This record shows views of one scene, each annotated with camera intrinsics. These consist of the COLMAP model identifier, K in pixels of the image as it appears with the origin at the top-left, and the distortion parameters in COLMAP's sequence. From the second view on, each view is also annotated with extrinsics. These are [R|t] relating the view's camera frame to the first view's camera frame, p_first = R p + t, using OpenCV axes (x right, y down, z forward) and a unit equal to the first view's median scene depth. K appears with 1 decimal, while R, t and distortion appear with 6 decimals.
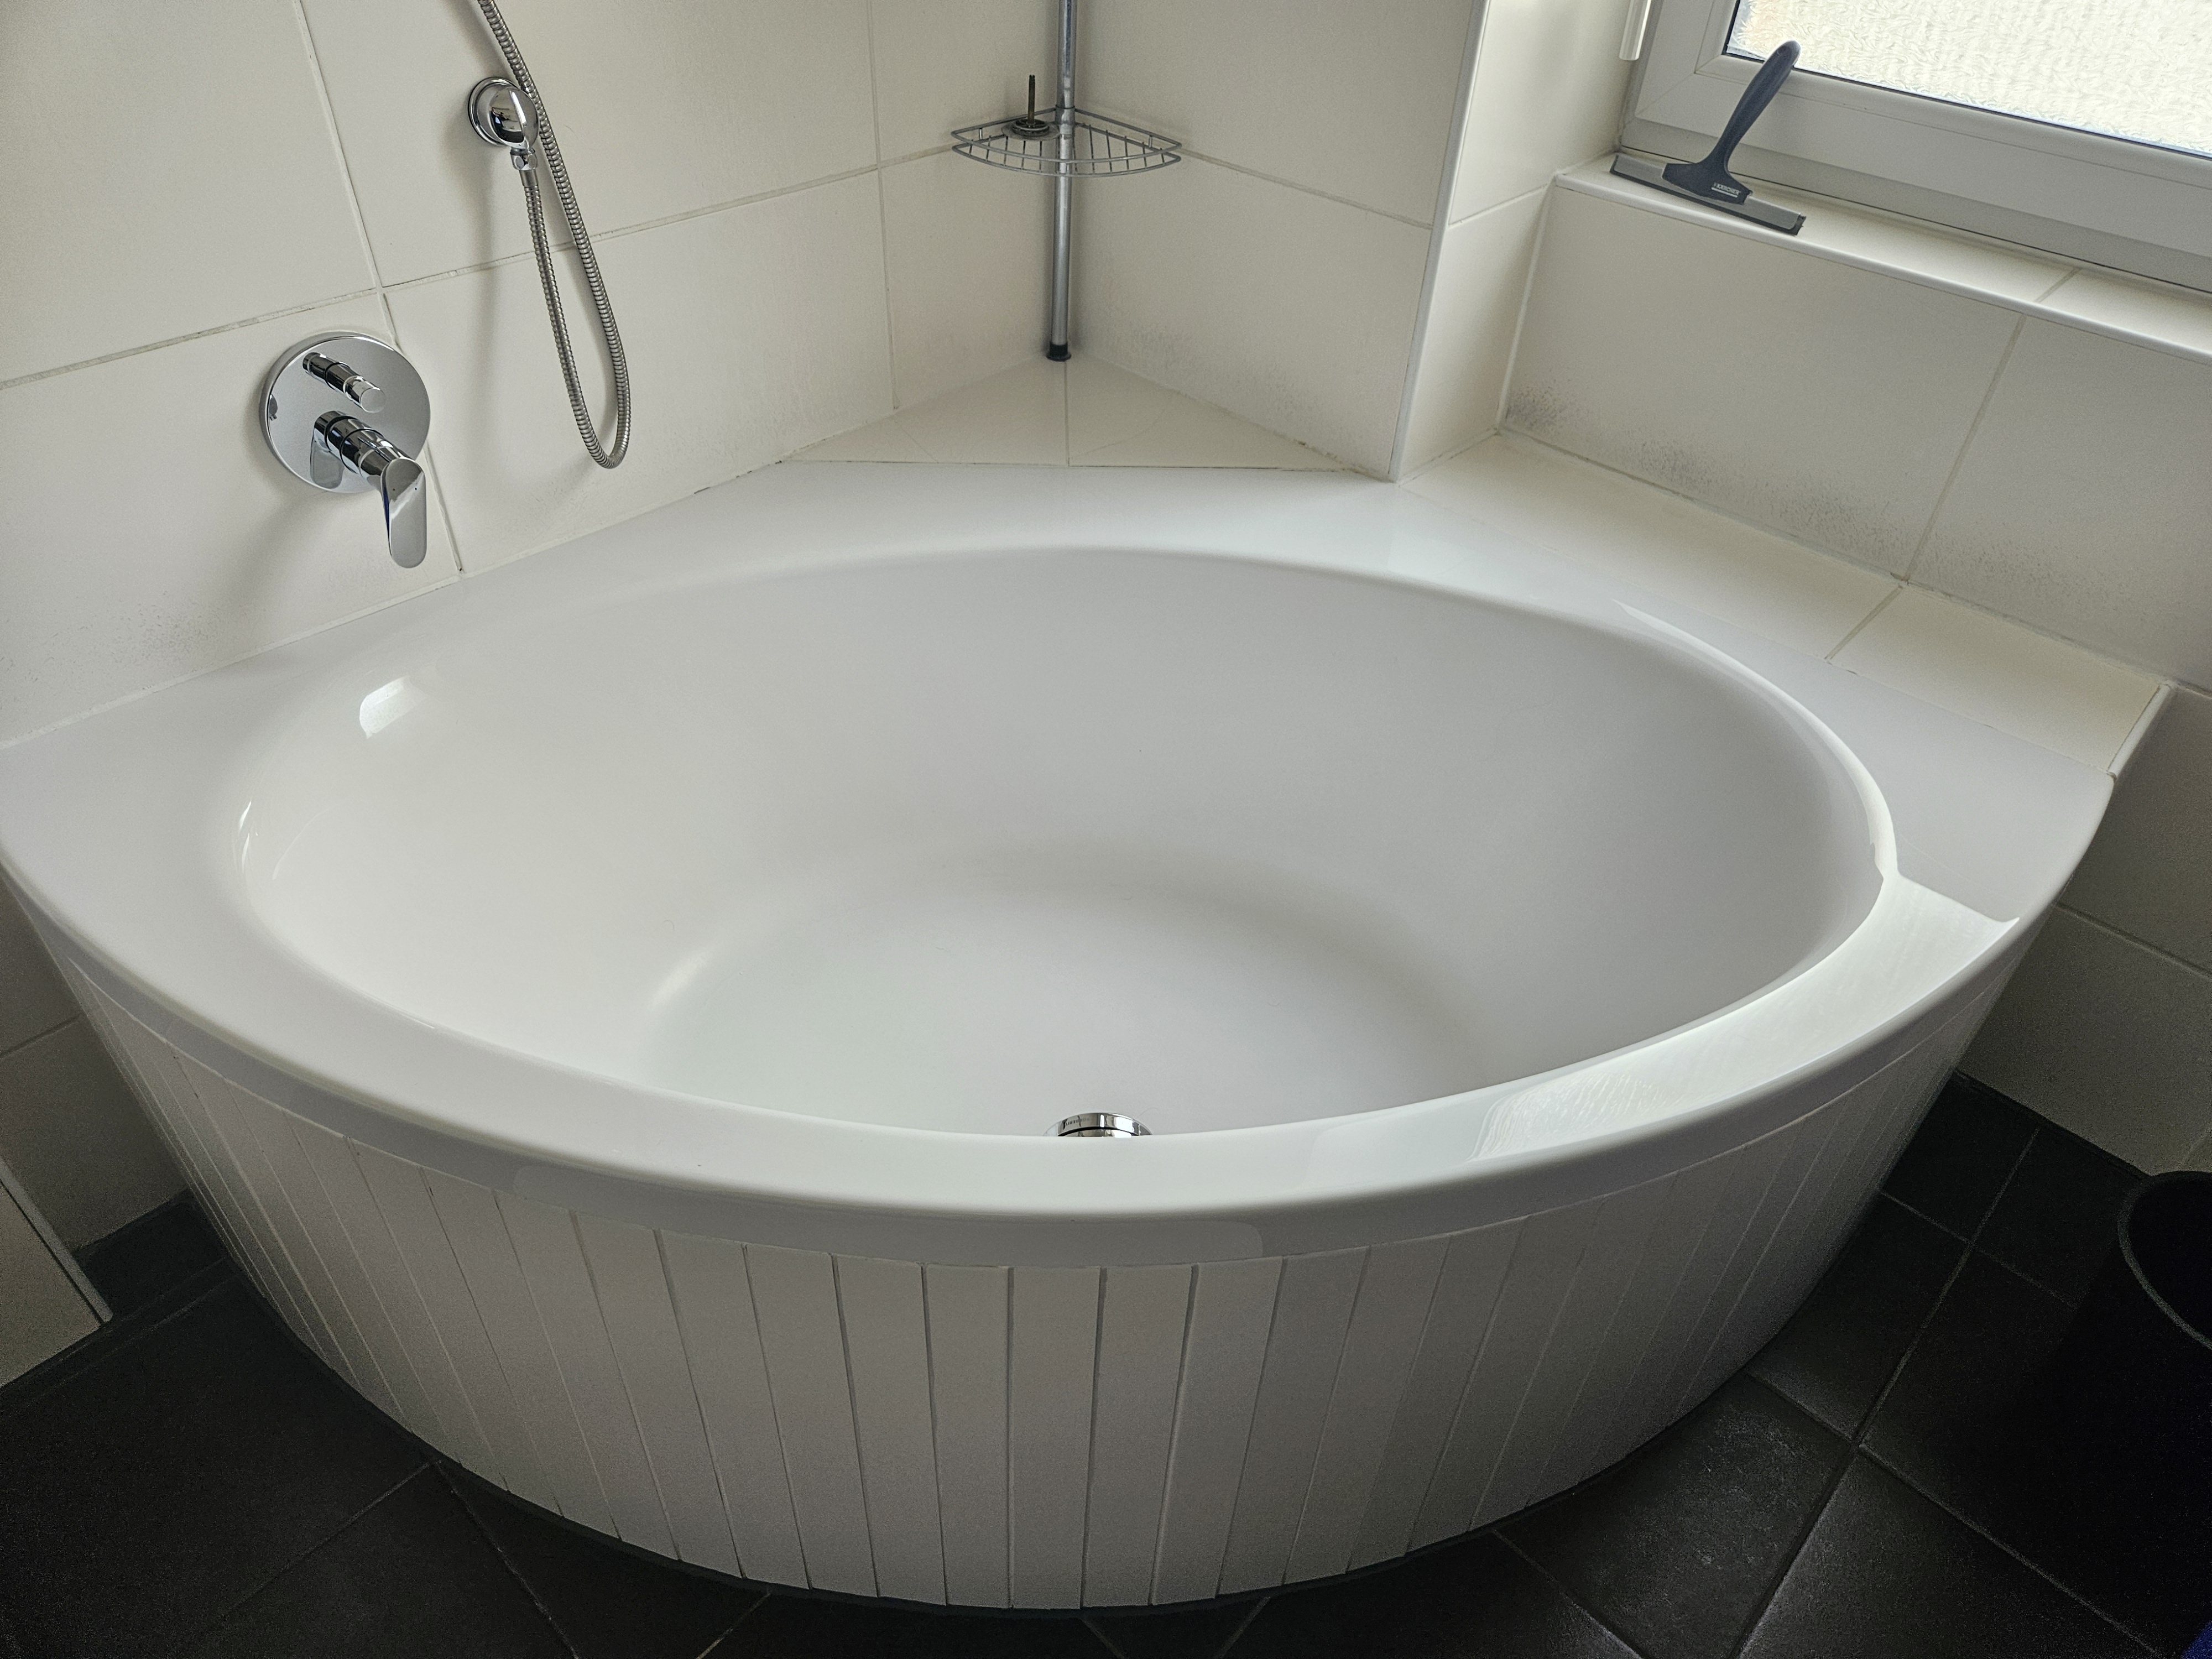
lens RADIAL K [[1468.2, 0, 1110.9], [0, 1468.2, 830.3], [0, 0, 1]] dist [0.069371, -0.053387]
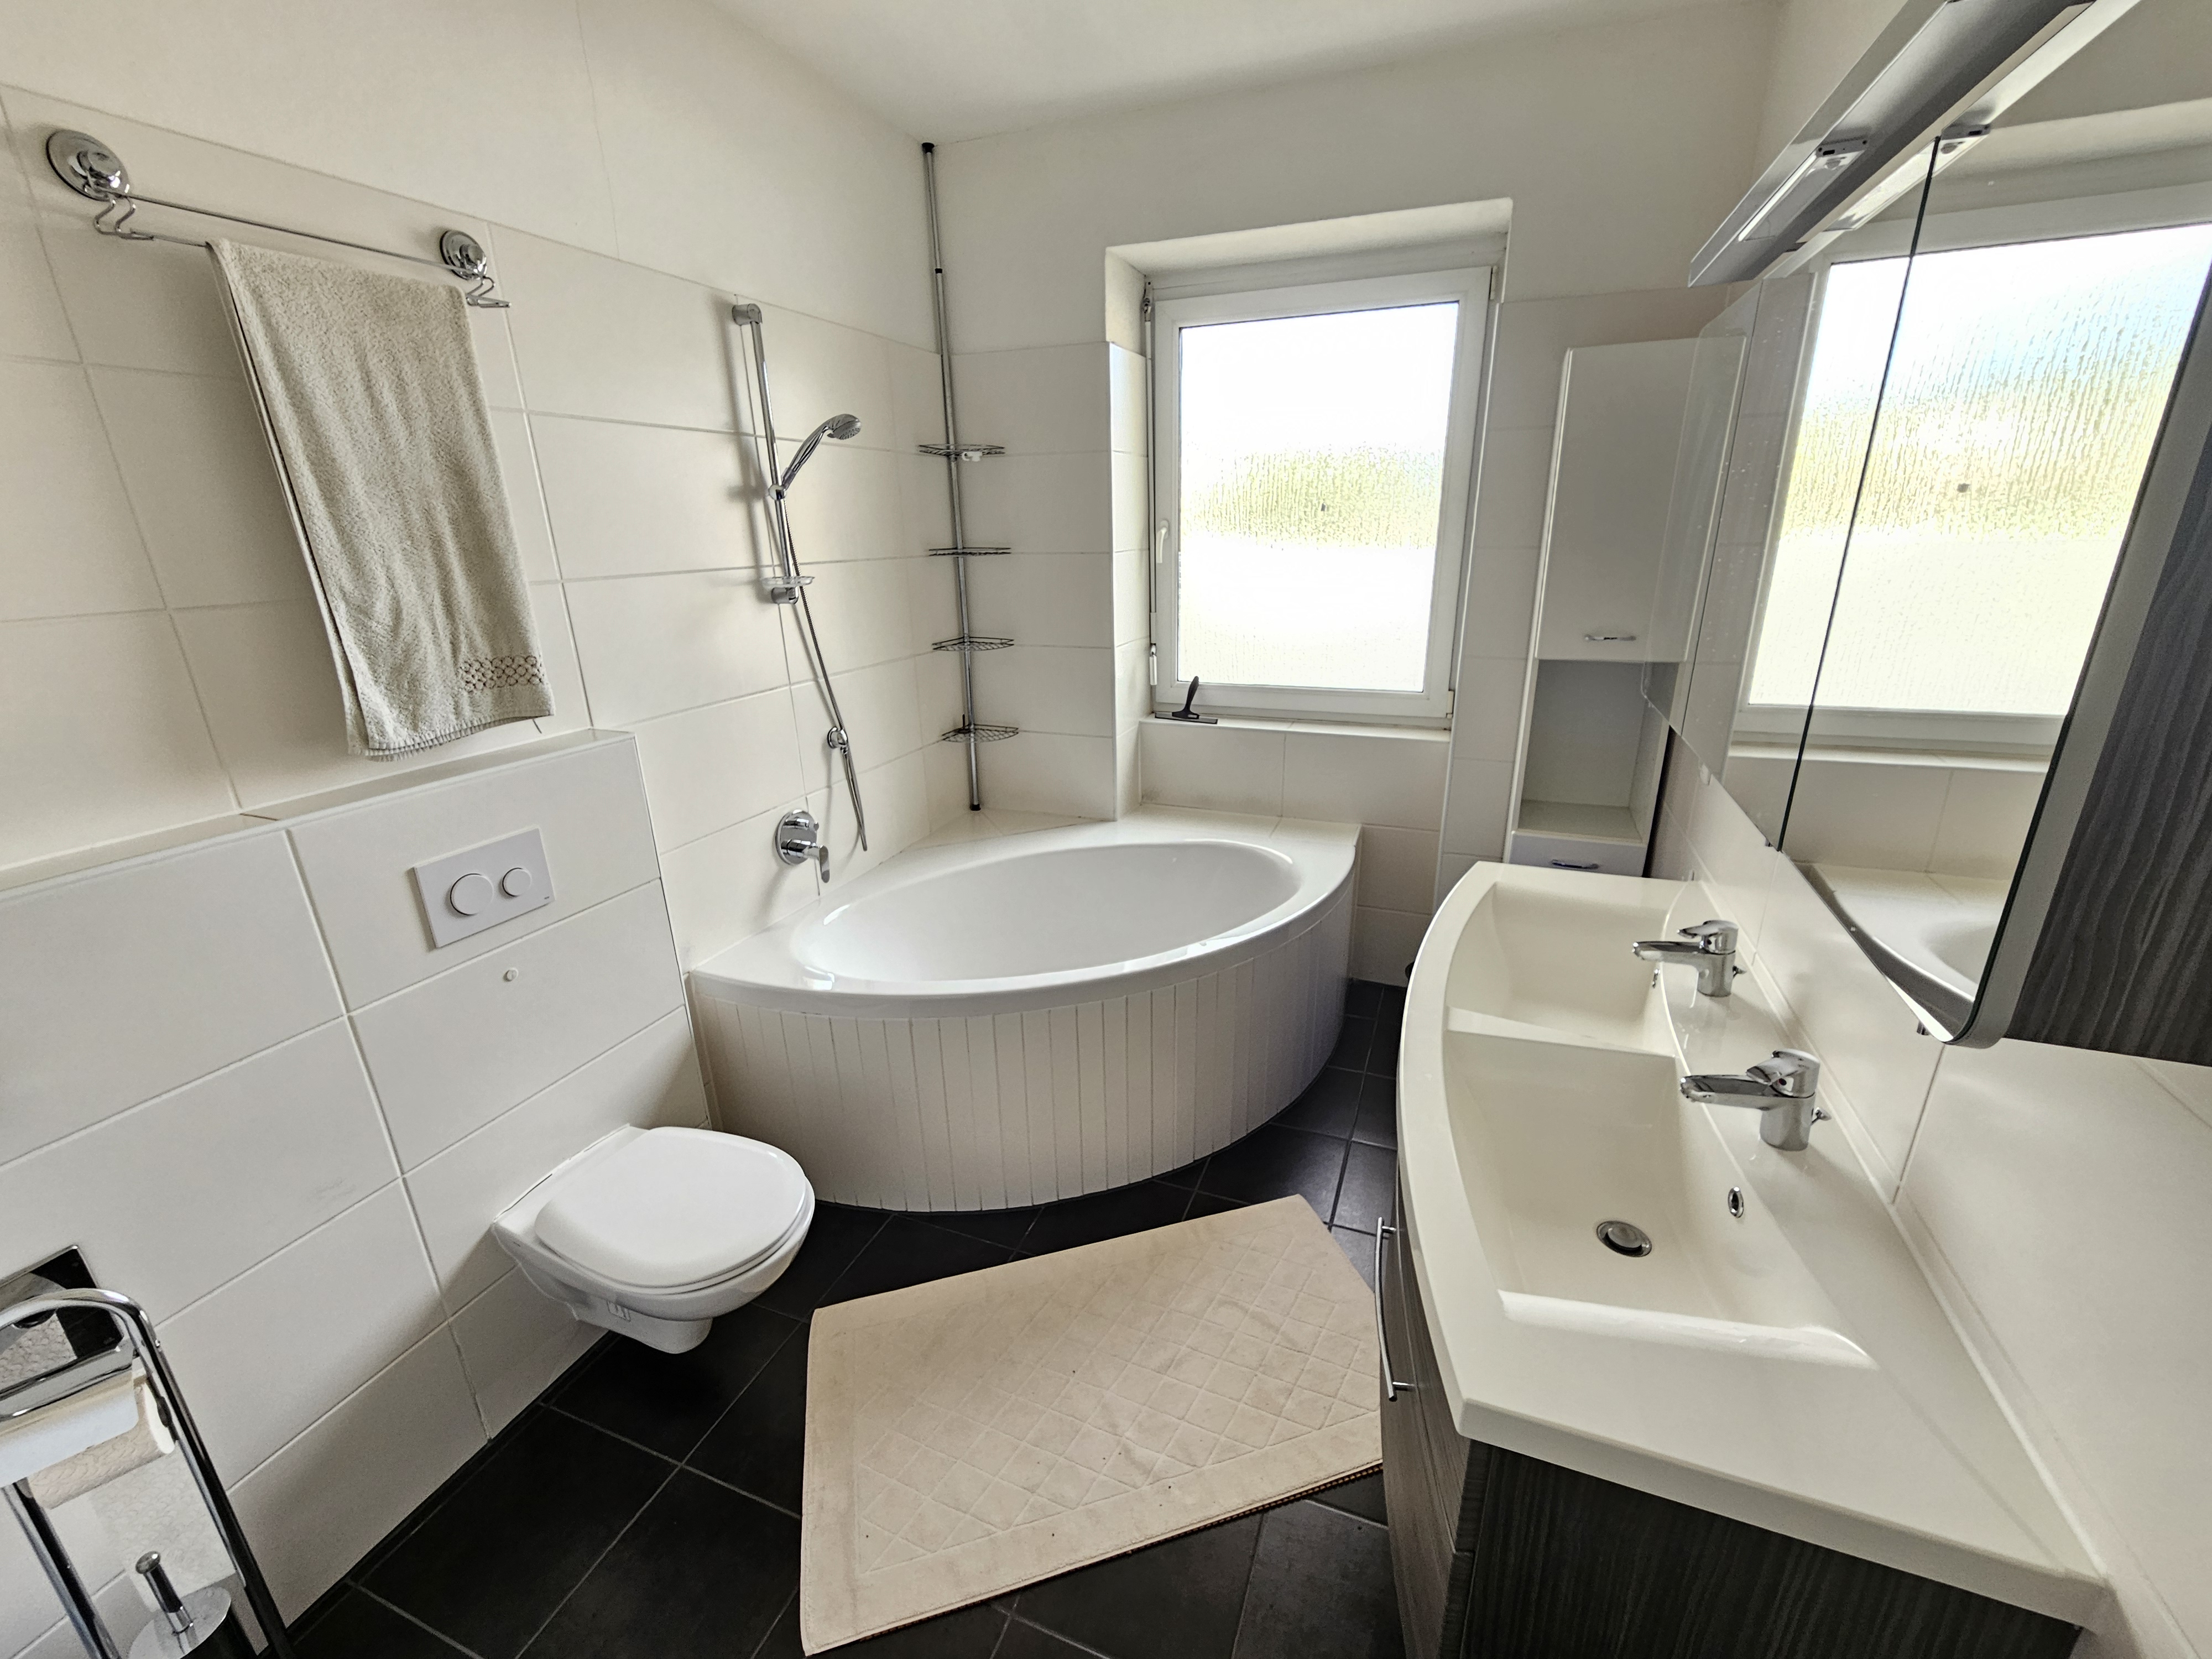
lens RADIAL K [[911.5, 0, 1116.6], [0, 911.5, 830.0], [0, 0, 1]] dist [-0.000435, -0.000561]
pose [[0.926457, -0.169230, 0.336211, -0.418416], [0.280329, 0.906299, -0.316287, 0.350286], [-0.251183, 0.387276, 0.887088, -0.576628]]
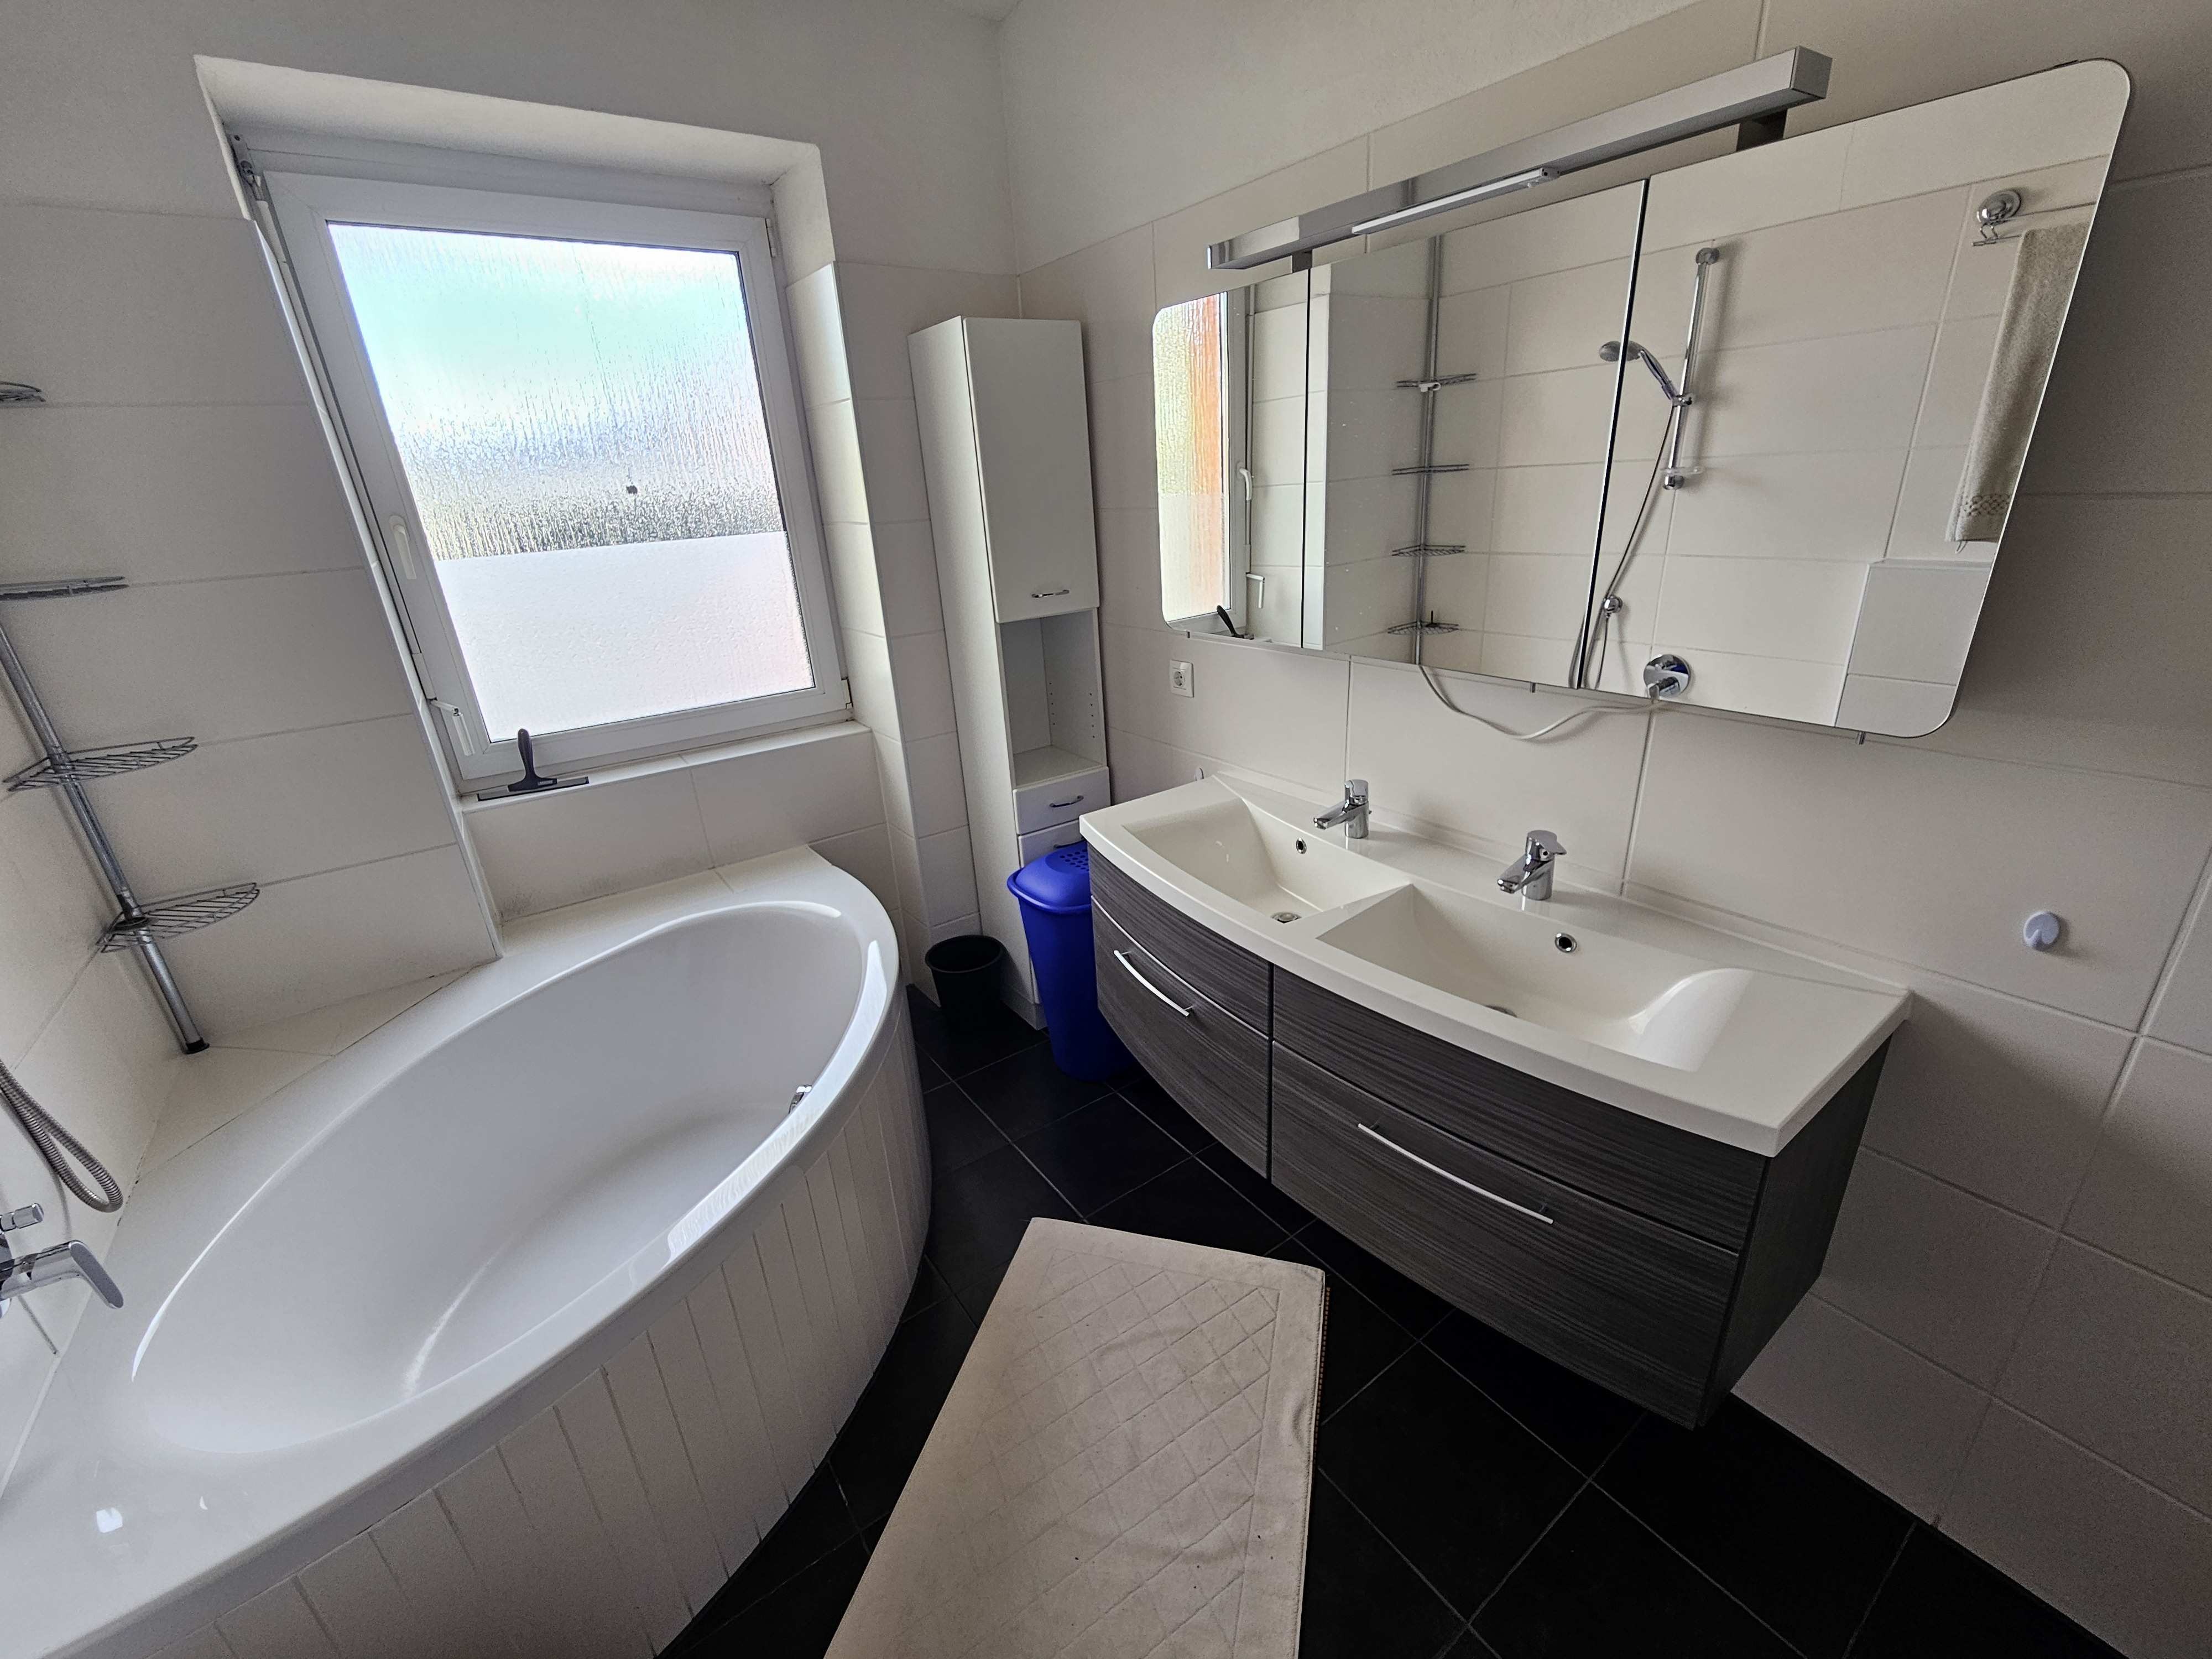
lens RADIAL K [[911.5, 0, 1105.1], [0, 911.5, 830.7], [0, 0, 1]] dist [-0.000435, -0.000561]
pose [[0.195456, -0.397567, 0.896514, -0.686168], [0.680980, 0.712852, 0.167655, -0.015895], [-0.705736, 0.577739, 0.410066, -0.152884]]
